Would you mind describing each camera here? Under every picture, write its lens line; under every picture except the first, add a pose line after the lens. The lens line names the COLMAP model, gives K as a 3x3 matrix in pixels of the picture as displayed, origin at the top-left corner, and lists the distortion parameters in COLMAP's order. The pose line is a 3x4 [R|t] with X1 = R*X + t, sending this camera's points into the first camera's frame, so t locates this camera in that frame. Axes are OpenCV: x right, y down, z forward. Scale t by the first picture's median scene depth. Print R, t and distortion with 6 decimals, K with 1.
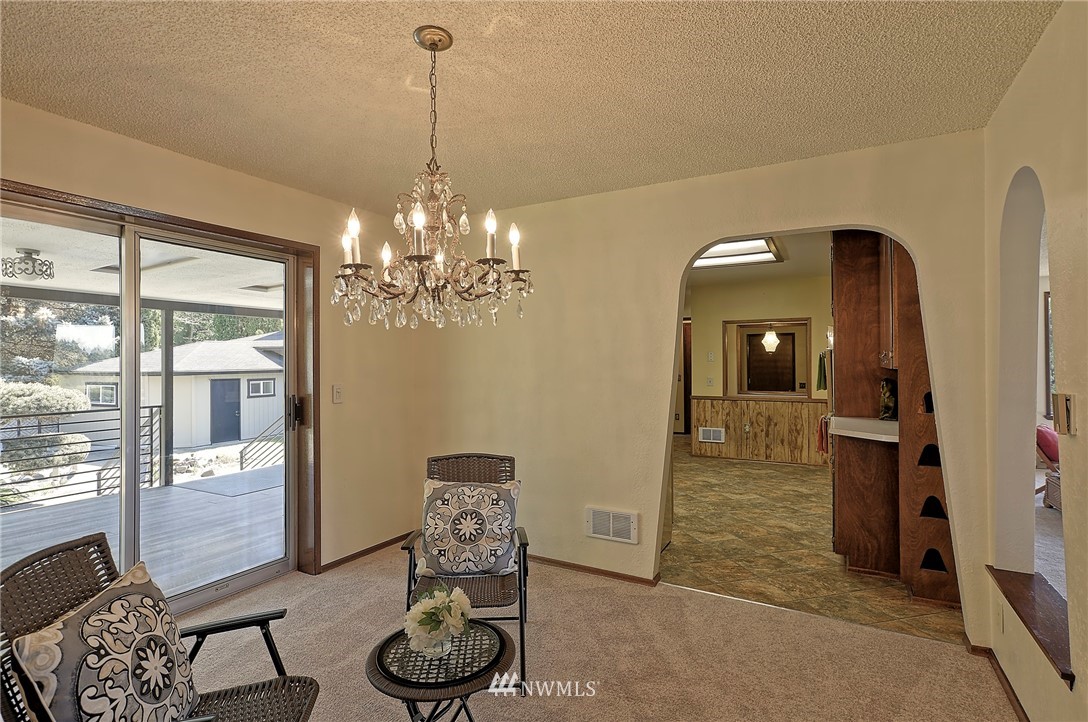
lens RADIAL K [[526.2, 0, 554.0], [0, 526.2, 364.6], [0, 0, 1]] dist [-0.020593, 0.016324]
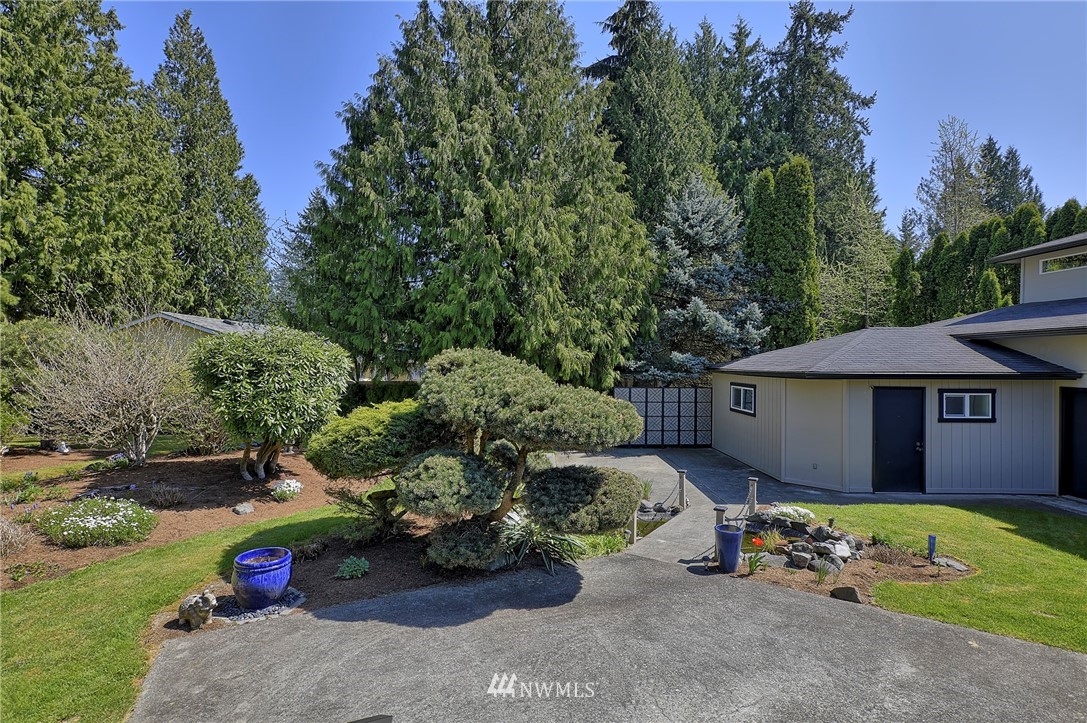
lens RADIAL K [[525.7, 0, 536.8], [0, 525.7, 360.7], [0, 0, 1]] dist [-0.020593, 0.016324]
pose [[0.375779, 0.006534, -0.926686, -0.453982], [-0.012872, 0.999915, 0.001831, 0.003144], [0.926620, 0.011240, 0.375832, 0.772474]]
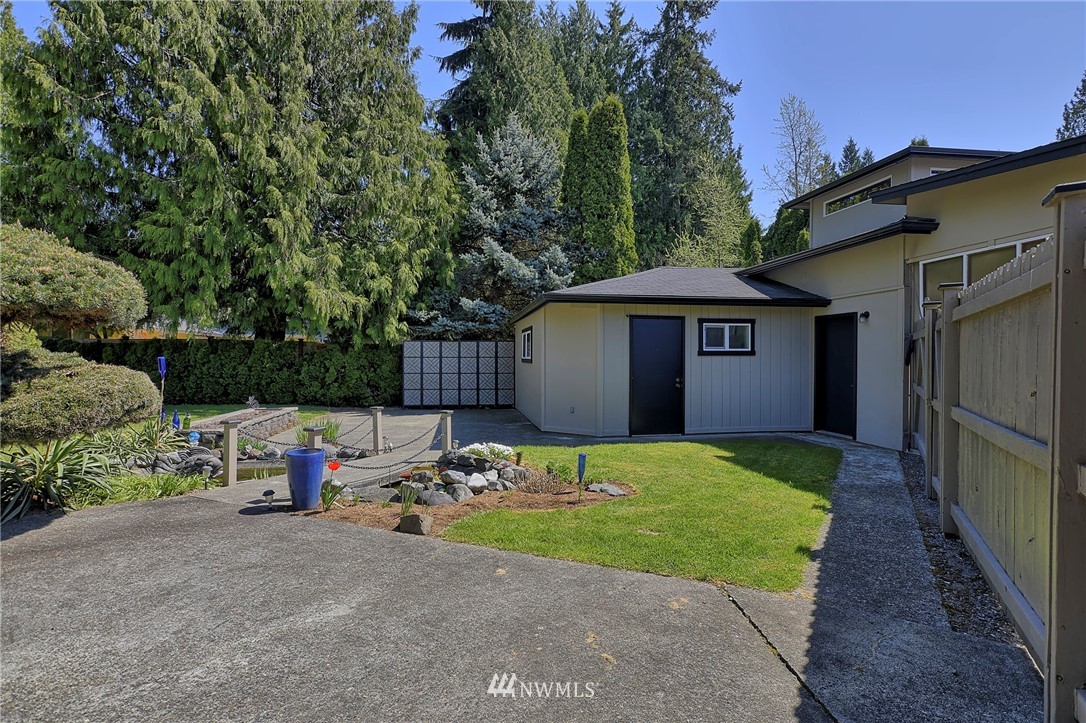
lens RADIAL K [[525.2, 0, 545.6], [0, 525.2, 358.3], [0, 0, 1]] dist [-0.020593, 0.016324]
pose [[0.513494, 0.002413, -0.858090, -0.447517], [-0.007179, 0.999973, -0.001484, 0.141716], [0.858063, 0.006922, 0.513498, 1.241325]]
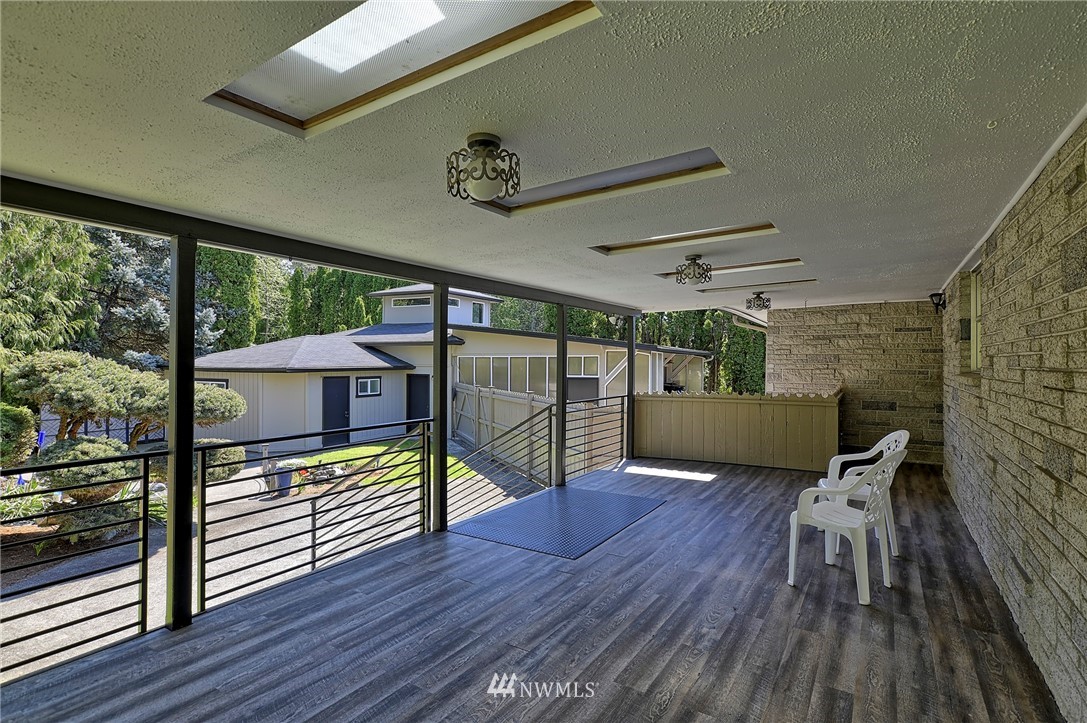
lens RADIAL K [[525.7, 0, 554.0], [0, 525.7, 365.2], [0, 0, 1]] dist [-0.020593, 0.016324]
pose [[0.998031, 0.008784, -0.062108, -0.372368], [-0.008573, 0.999957, 0.003668, 0.001336], [0.062138, -0.003128, 0.998063, 0.209415]]
